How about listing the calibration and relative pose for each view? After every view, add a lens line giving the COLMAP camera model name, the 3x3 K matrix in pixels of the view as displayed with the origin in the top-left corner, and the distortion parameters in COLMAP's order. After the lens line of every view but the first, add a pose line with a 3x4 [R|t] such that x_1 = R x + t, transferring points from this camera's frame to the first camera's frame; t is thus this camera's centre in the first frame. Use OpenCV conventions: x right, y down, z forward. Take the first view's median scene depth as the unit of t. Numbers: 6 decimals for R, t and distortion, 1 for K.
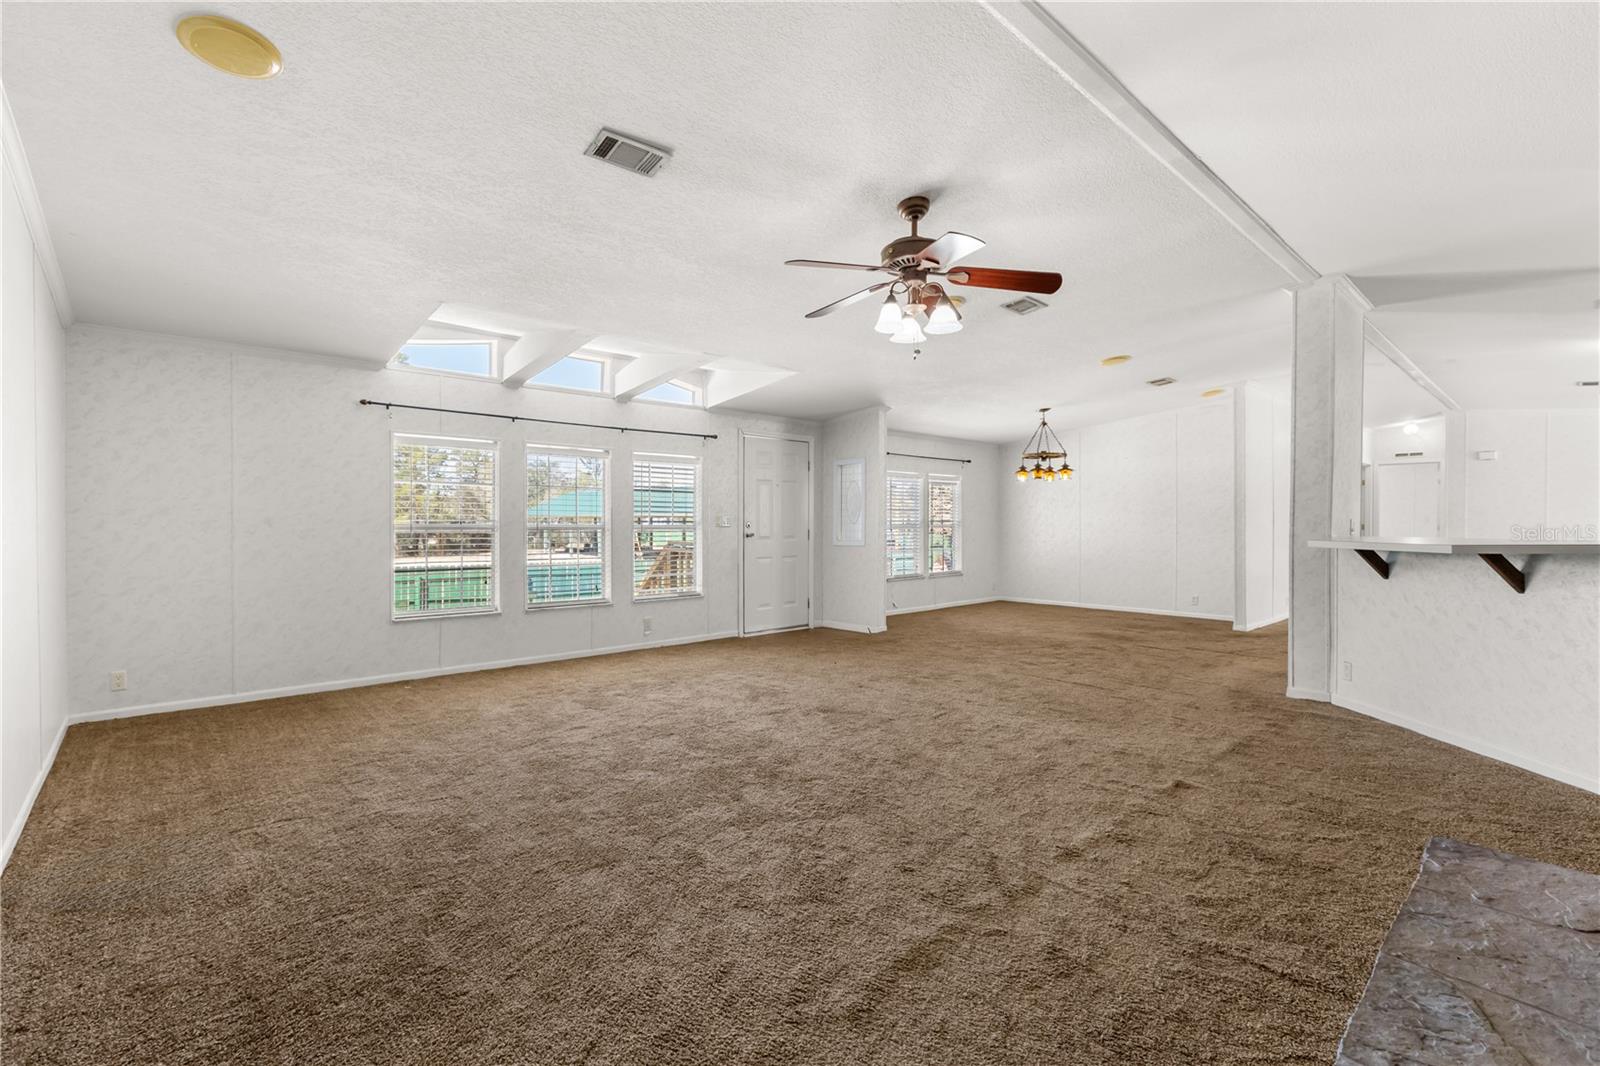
lens RADIAL K [[716.3, 0, 803.3], [0, 716.3, 541.0], [0, 0, 1]] dist [0.004195, -0.001479]
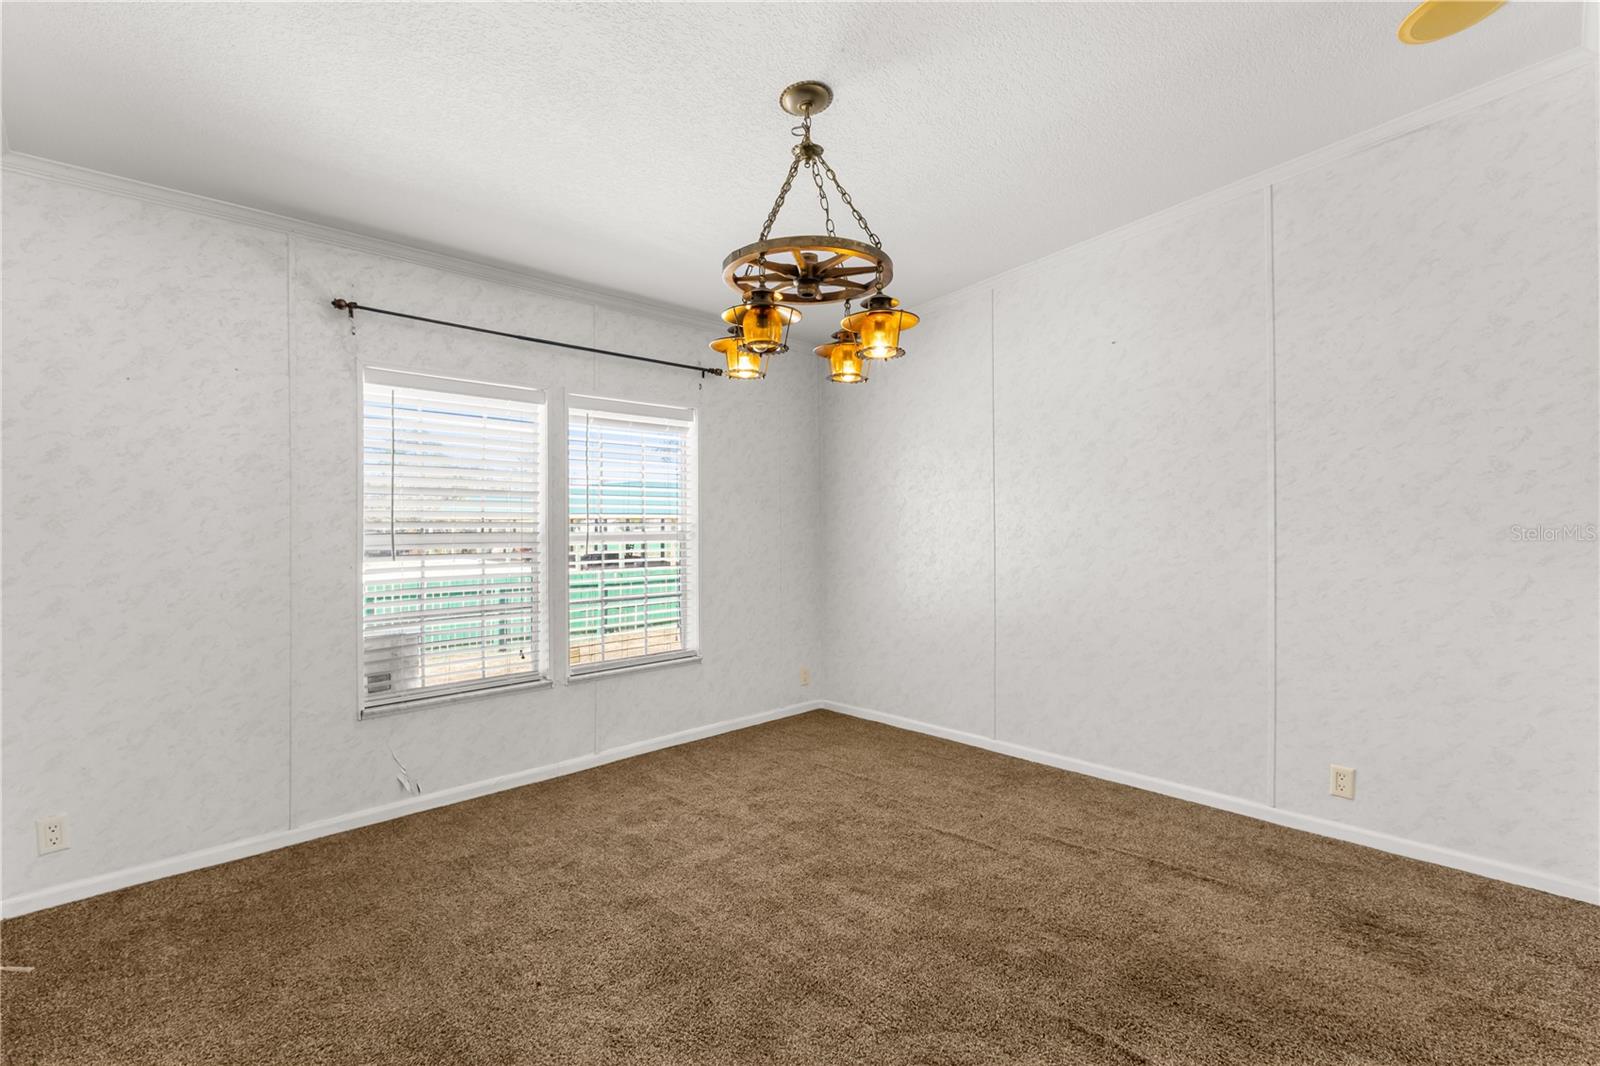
lens RADIAL K [[716.3, 0, 817.1], [0, 716.3, 521.3], [0, 0, 1]] dist [0.004195, -0.001479]
pose [[0.998694, -0.002857, 0.051015, 0.271704], [0.004727, 0.999319, -0.036588, -0.014659], [-0.050876, 0.036781, 0.998027, 0.618742]]
